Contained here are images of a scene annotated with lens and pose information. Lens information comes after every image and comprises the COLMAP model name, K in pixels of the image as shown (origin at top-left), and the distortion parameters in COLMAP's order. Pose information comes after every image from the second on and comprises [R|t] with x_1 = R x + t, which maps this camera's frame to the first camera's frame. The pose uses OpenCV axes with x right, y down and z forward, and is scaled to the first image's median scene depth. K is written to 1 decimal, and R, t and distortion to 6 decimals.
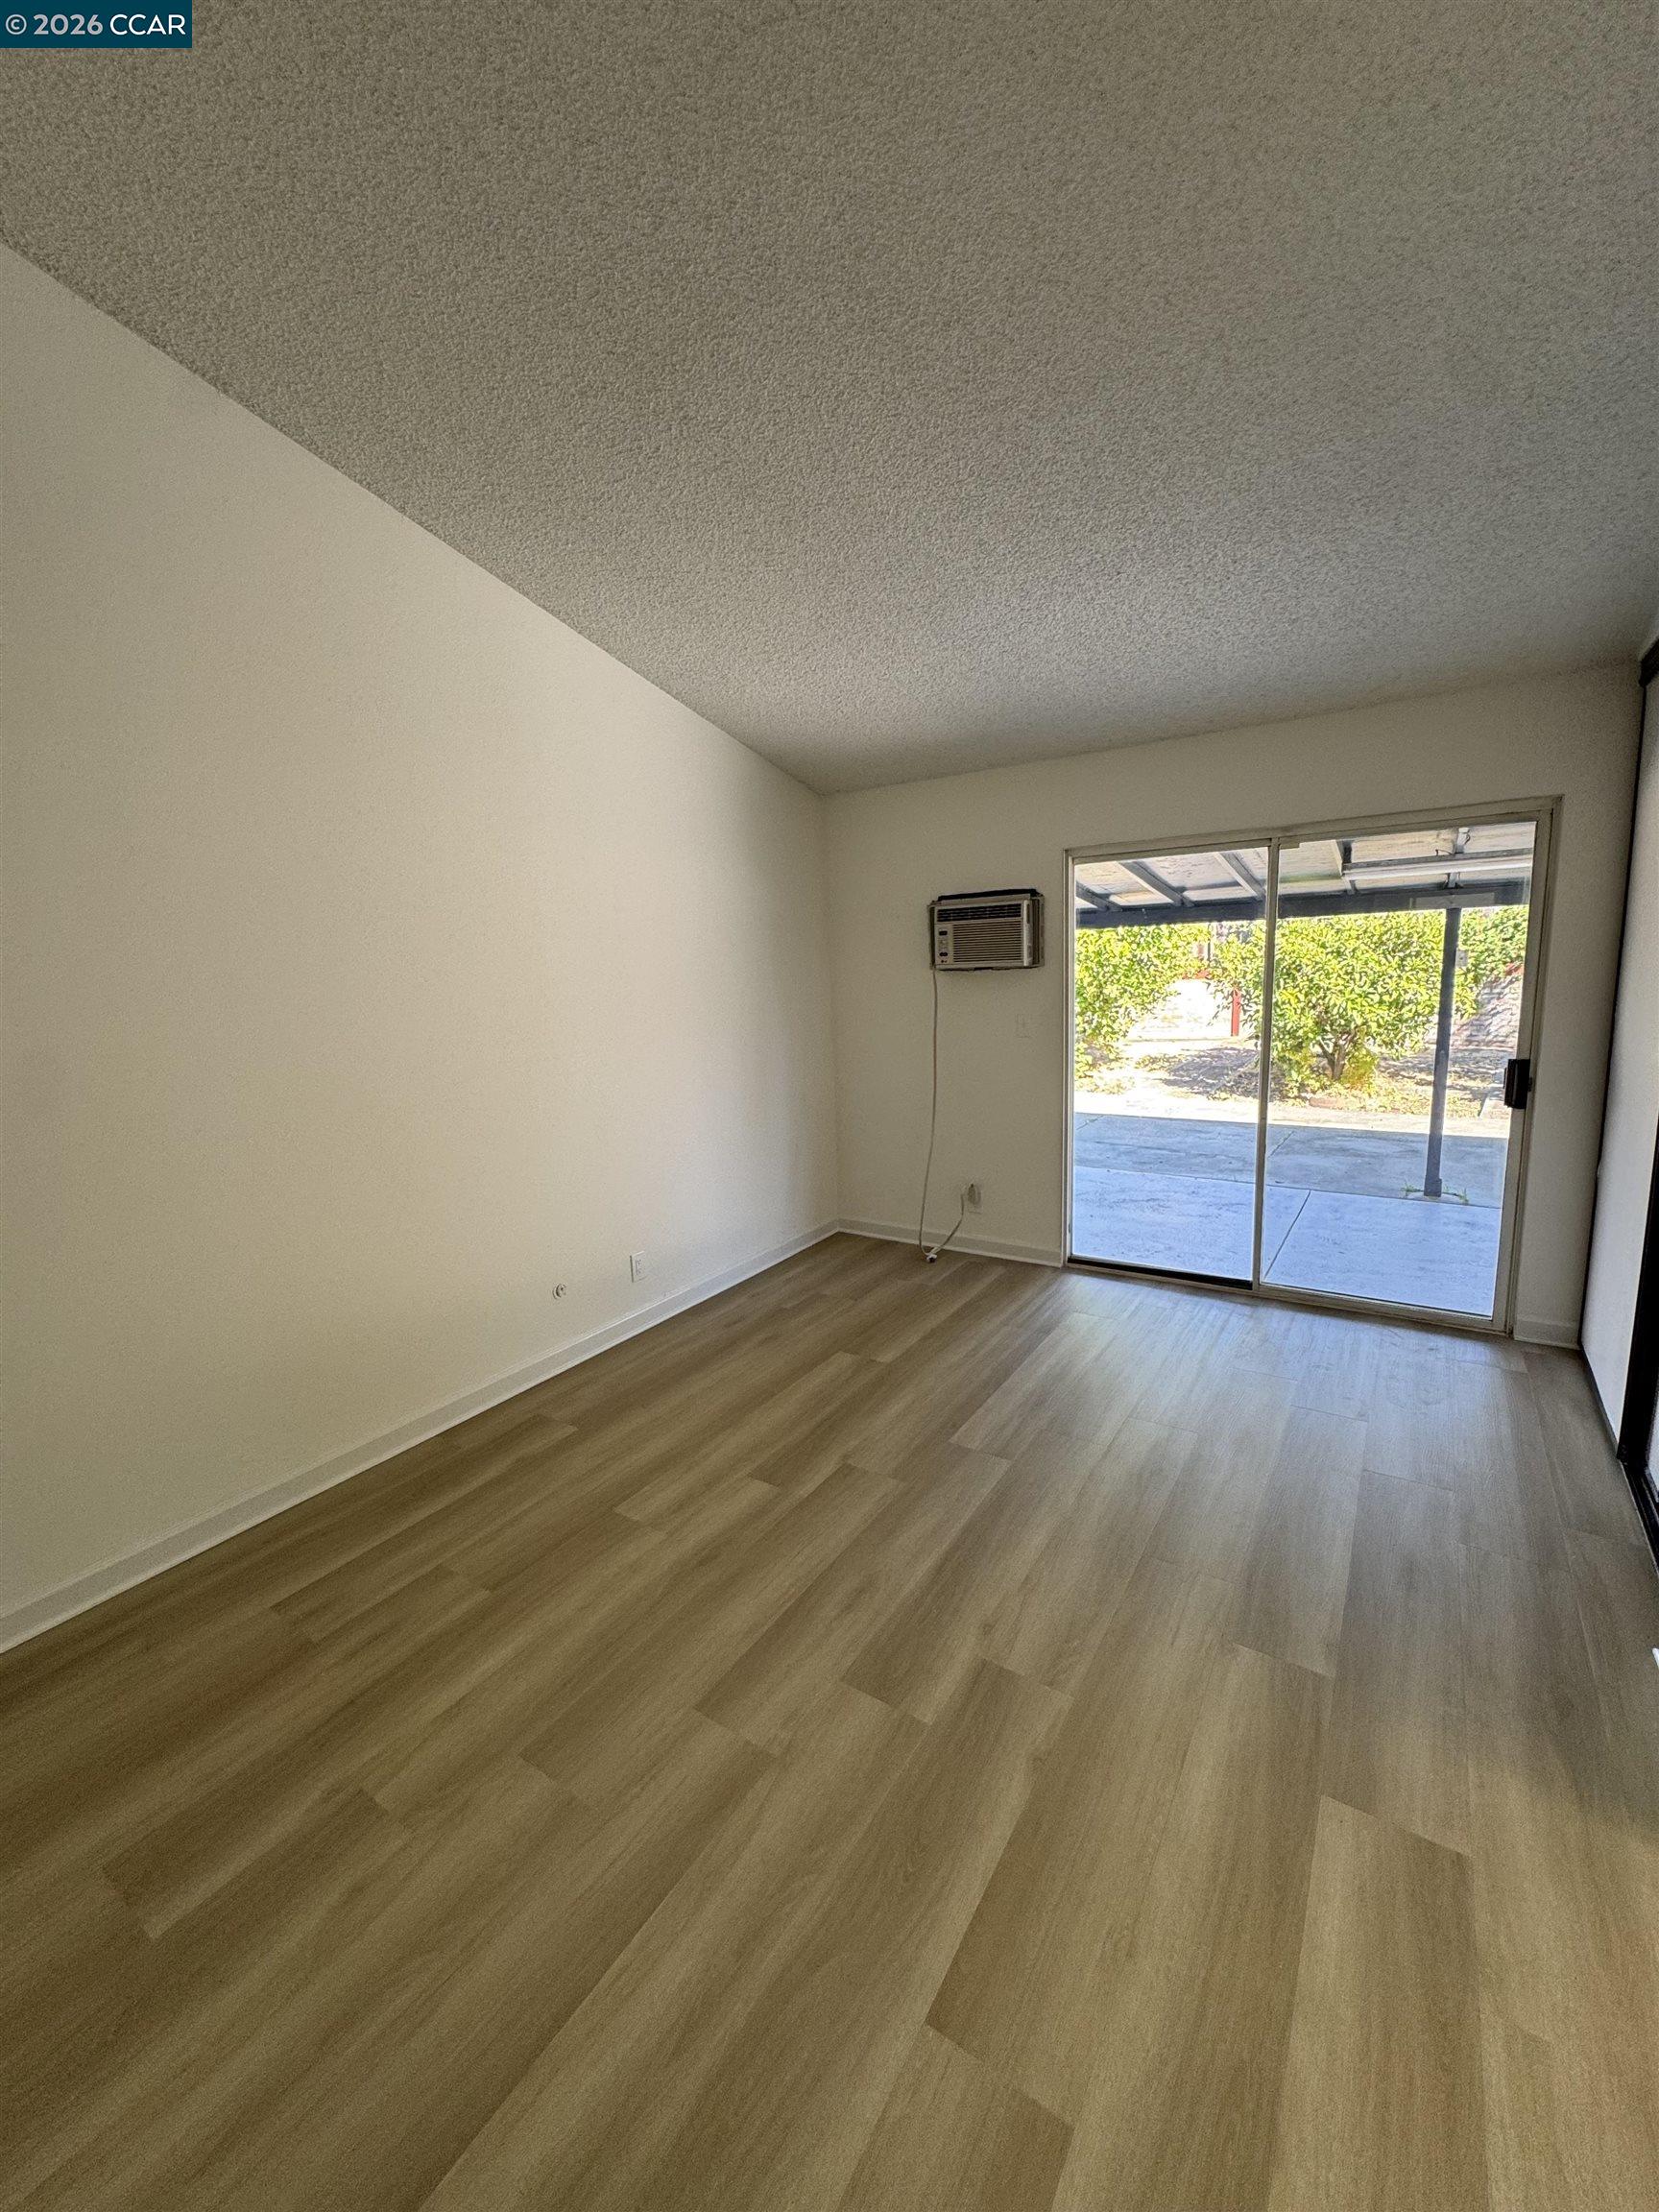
lens RADIAL K [[883.4, 0, 831.6], [0, 883.4, 1107.1], [0, 0, 1]] dist [-0.001328, 0.000417]
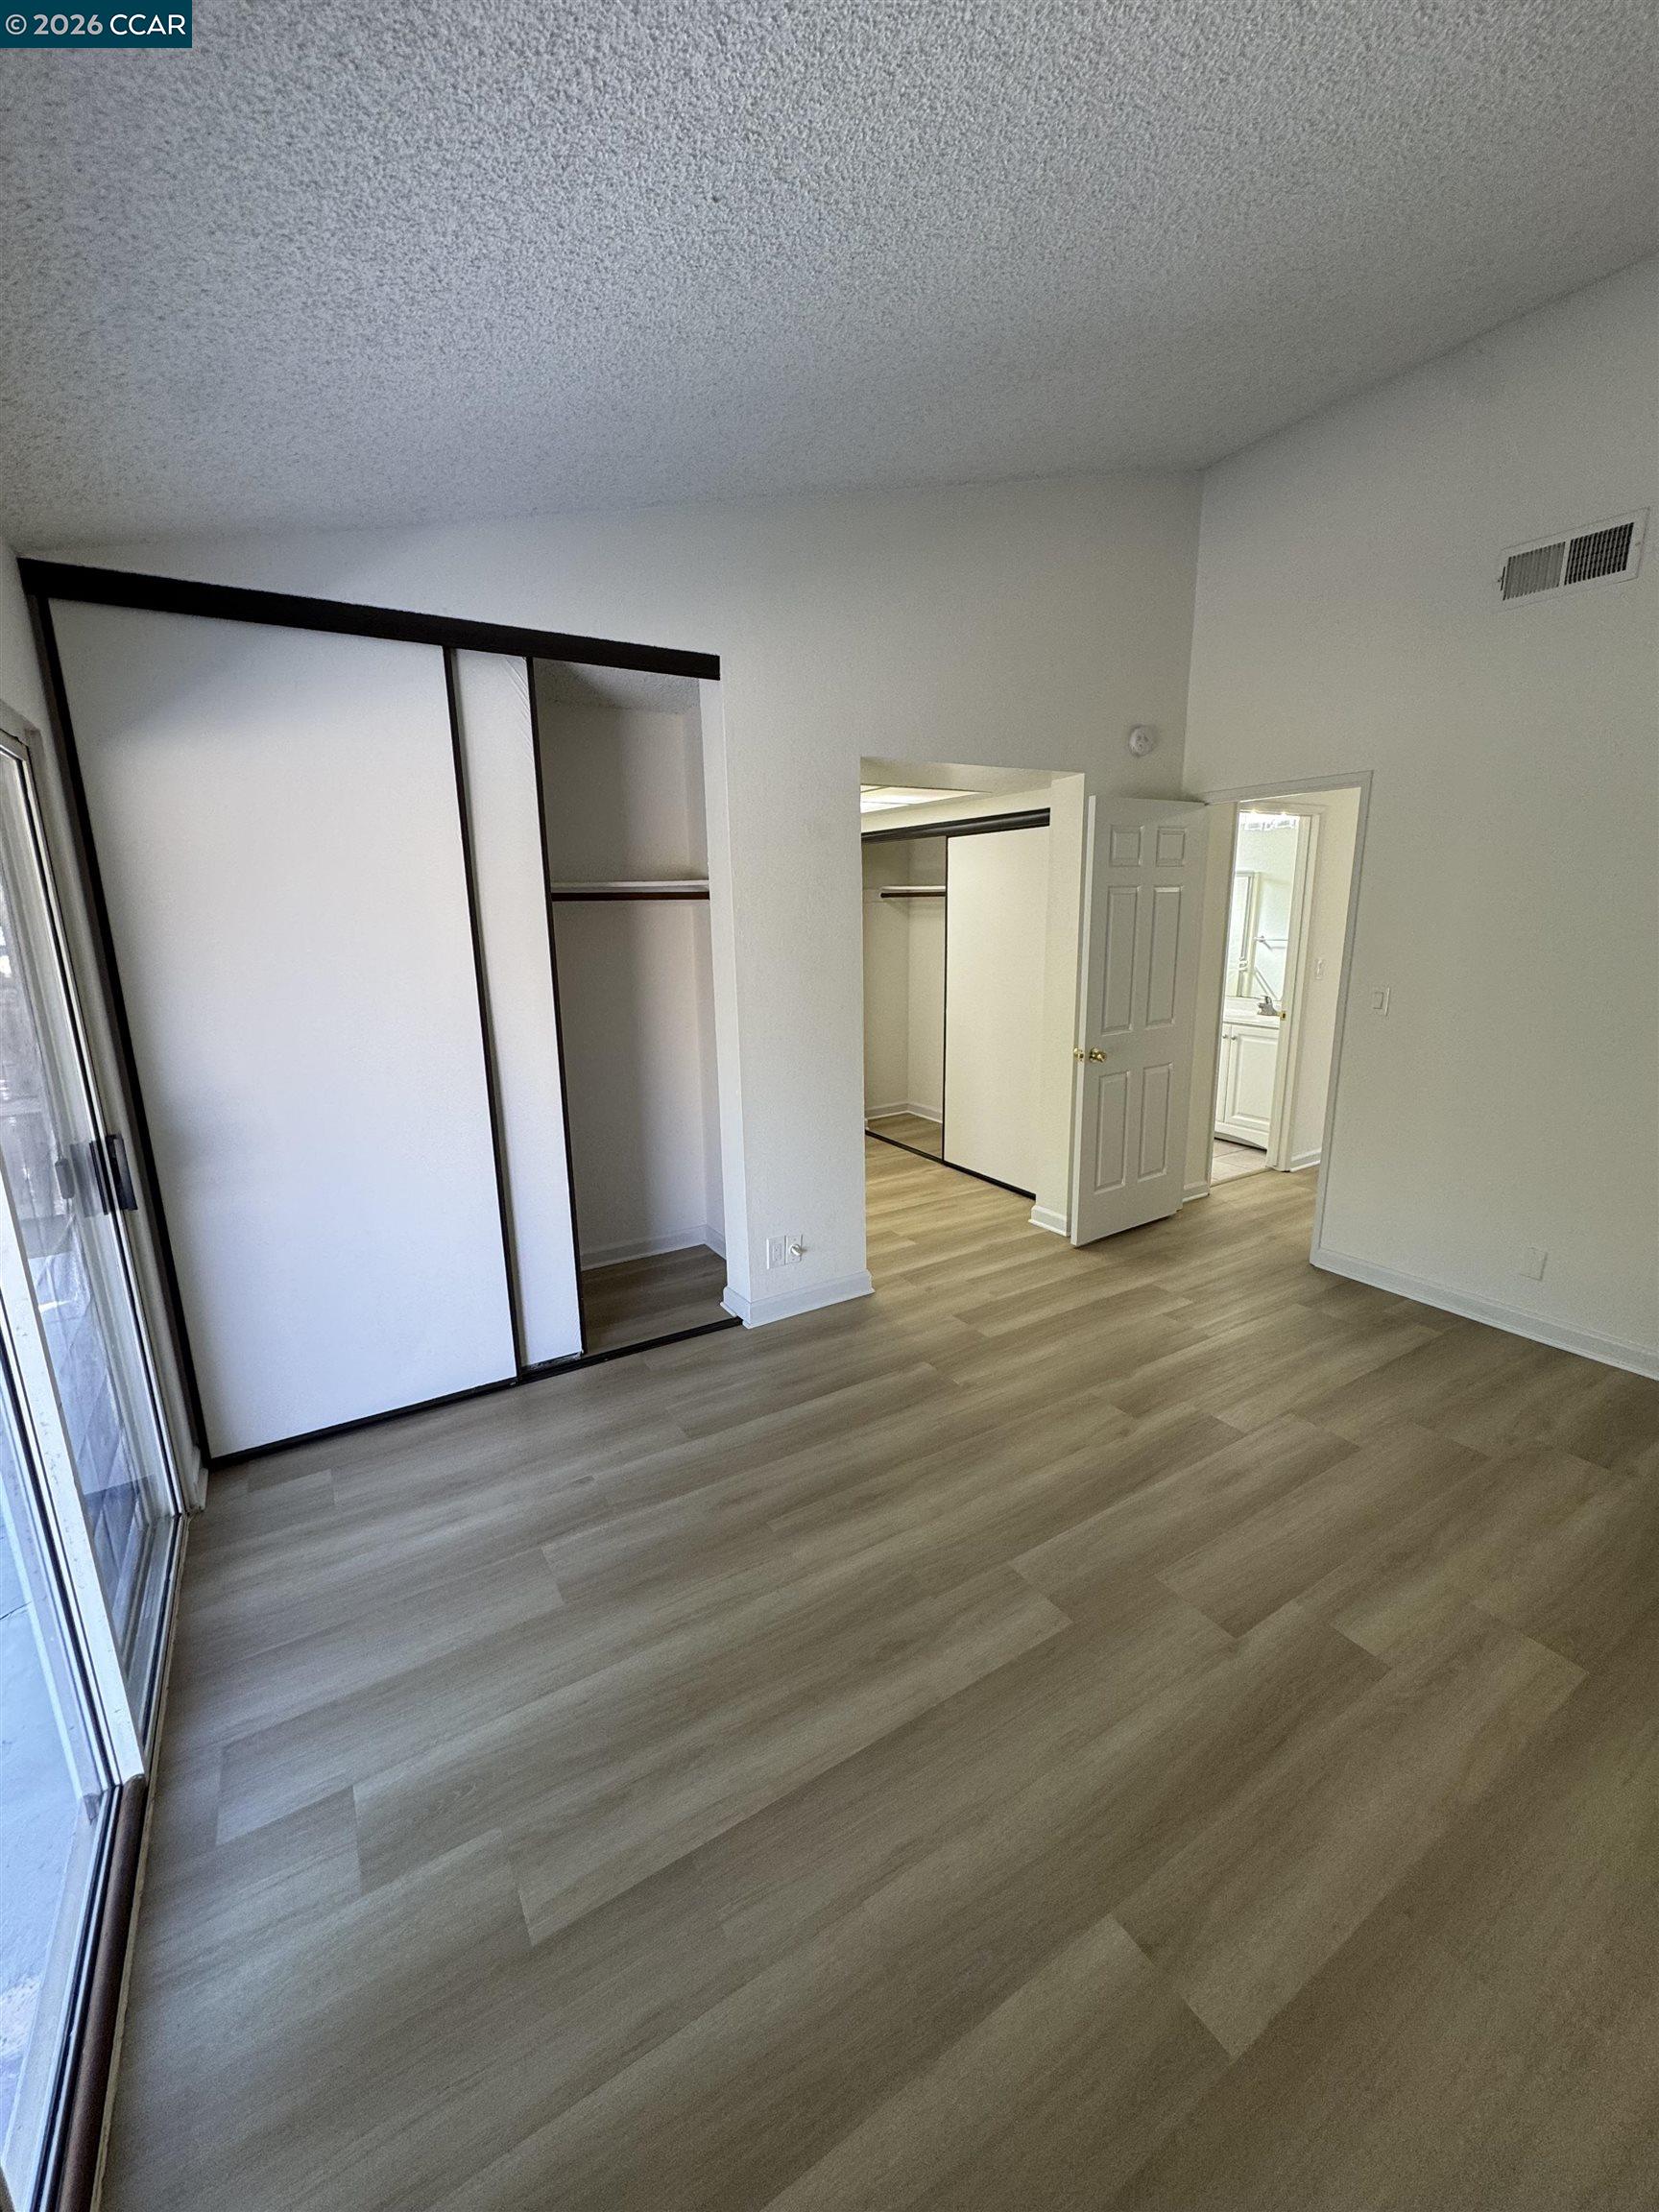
lens RADIAL K [[883.4, 0, 831.6], [0, 883.4, 1107.1], [0, 0, 1]] dist [-0.001328, 0.000417]
pose [[-0.908042, -0.042380, 0.416729, 0.015503], [0.115113, 0.931317, 0.345540, -0.133490], [-0.402750, 0.361736, -0.840797, 0.756817]]
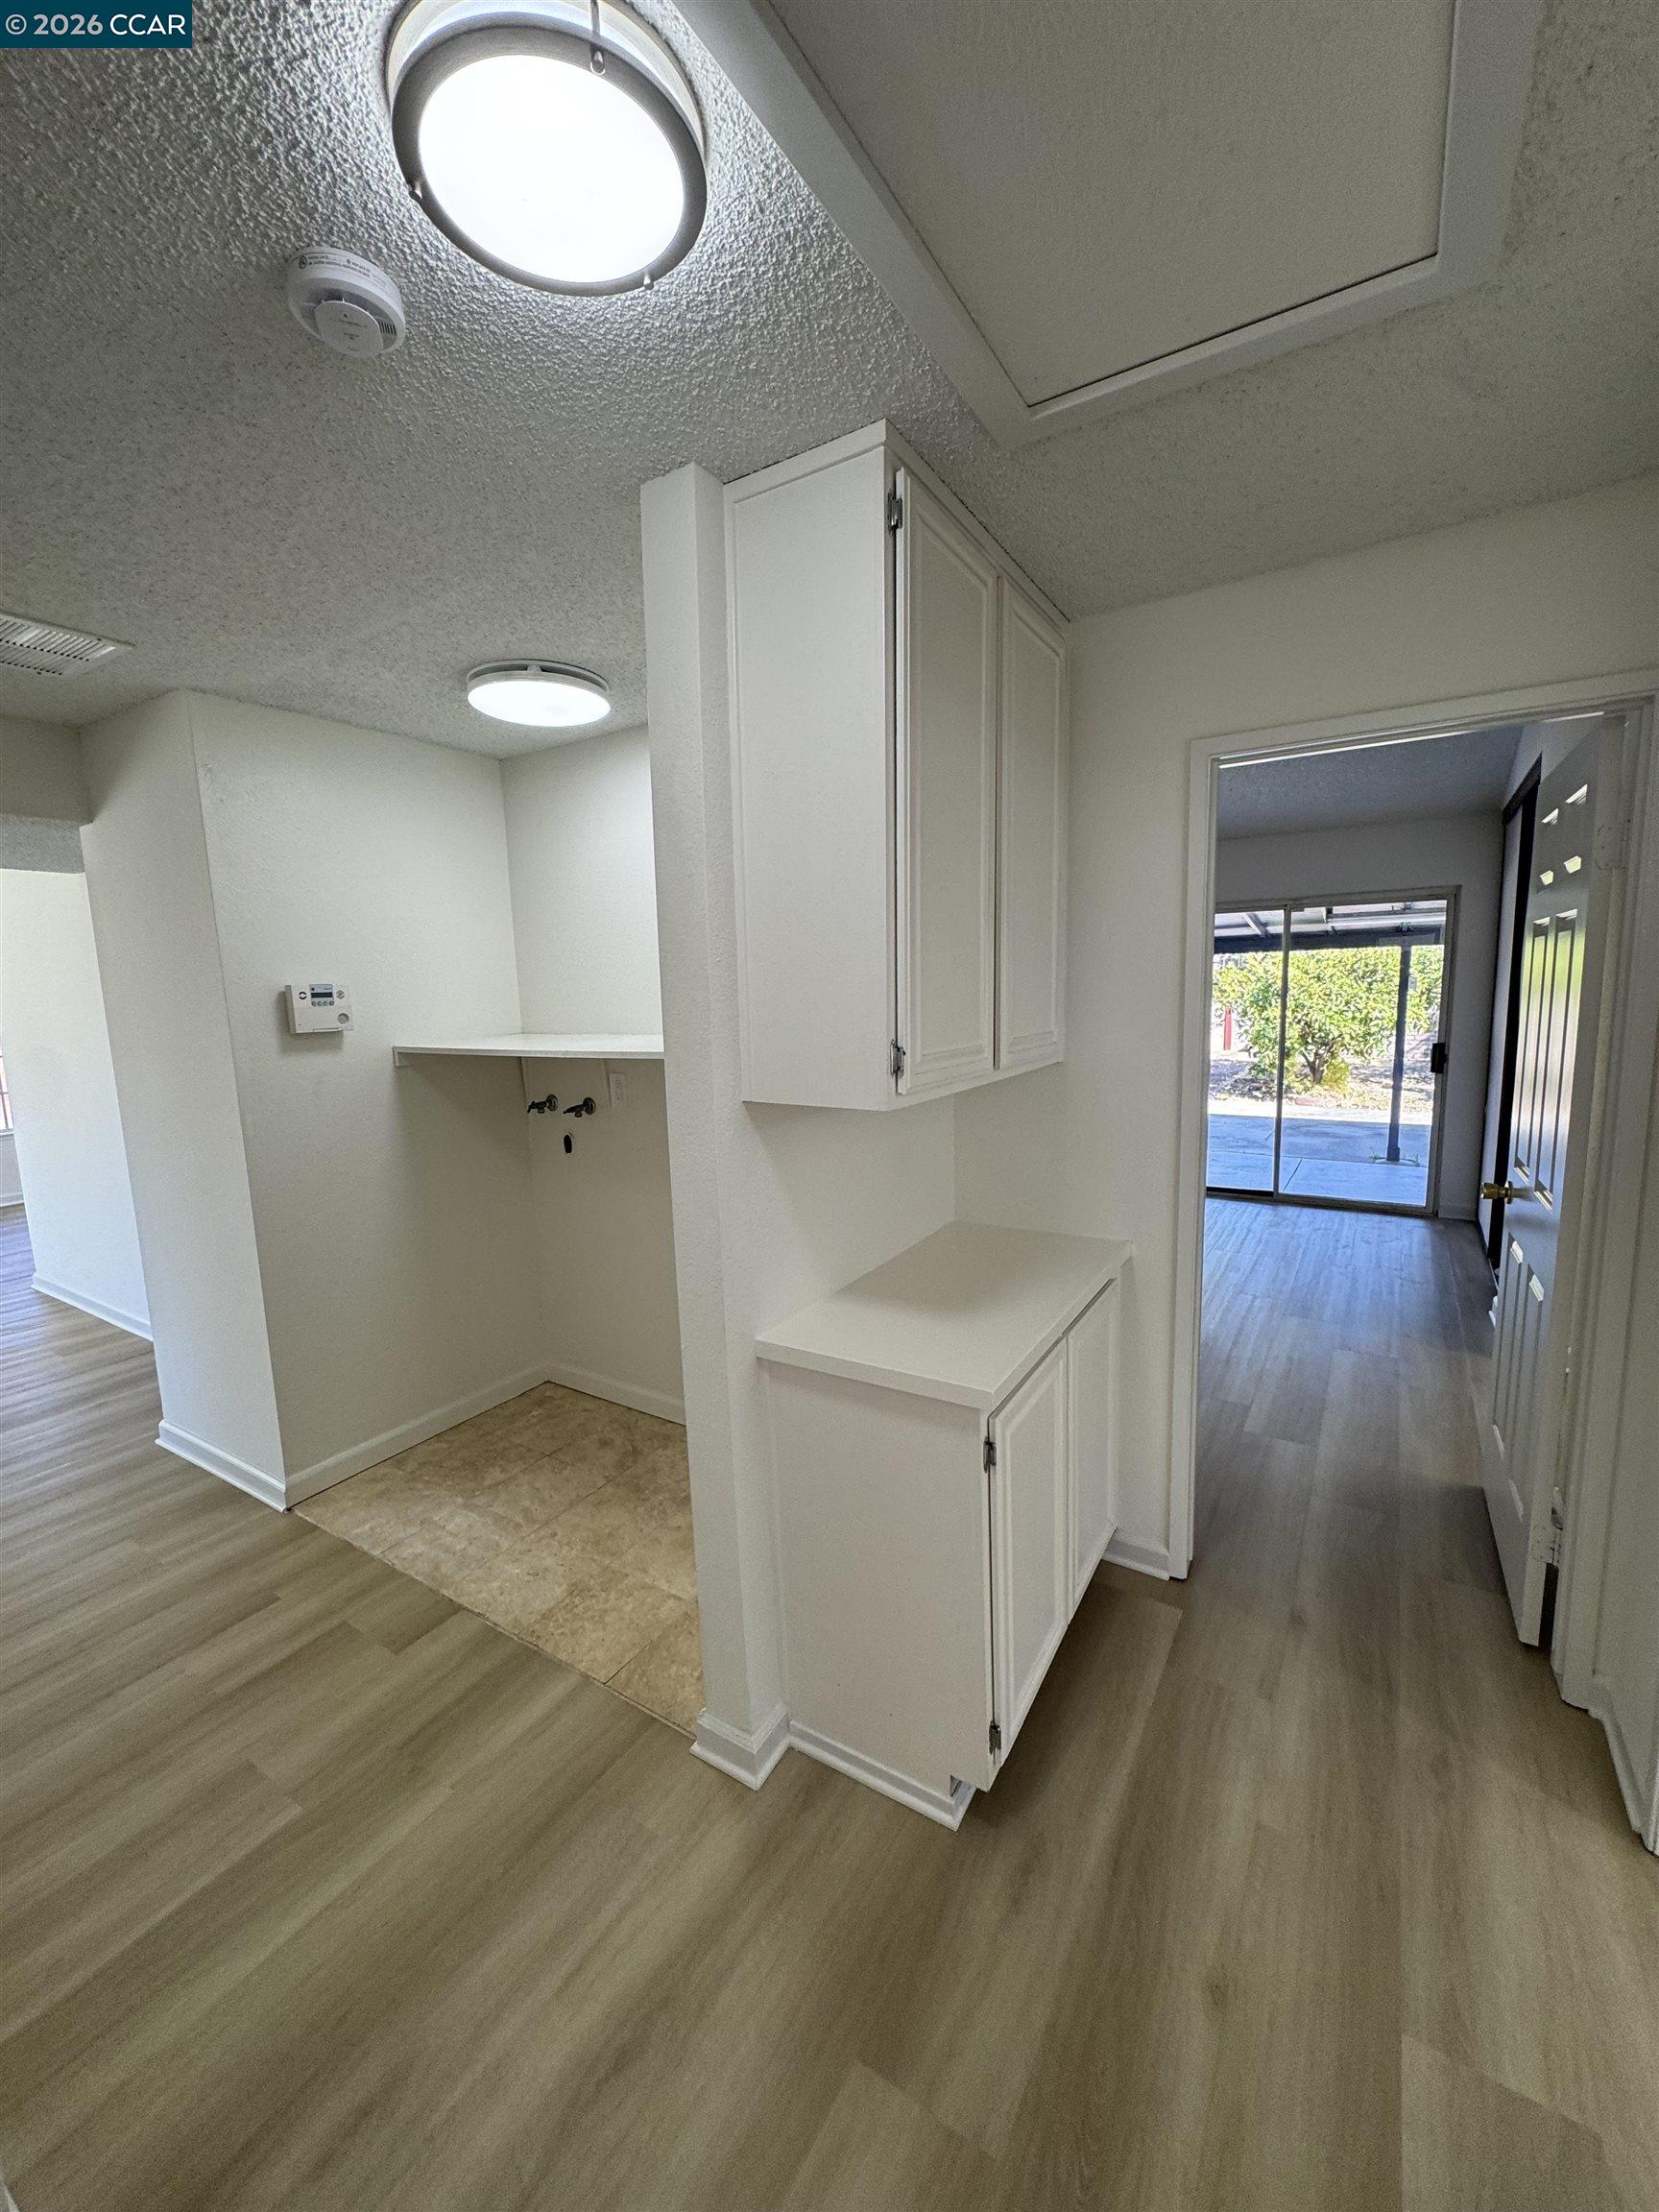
lens RADIAL K [[883.4, 0, 831.6], [0, 883.4, 1107.1], [0, 0, 1]] dist [-0.001328, 0.000417]
pose [[0.999689, 0.006947, 0.023930, -0.220165], [-0.006385, 0.999704, -0.023456, 0.063047], [-0.024086, 0.023296, 0.999438, -0.346431]]
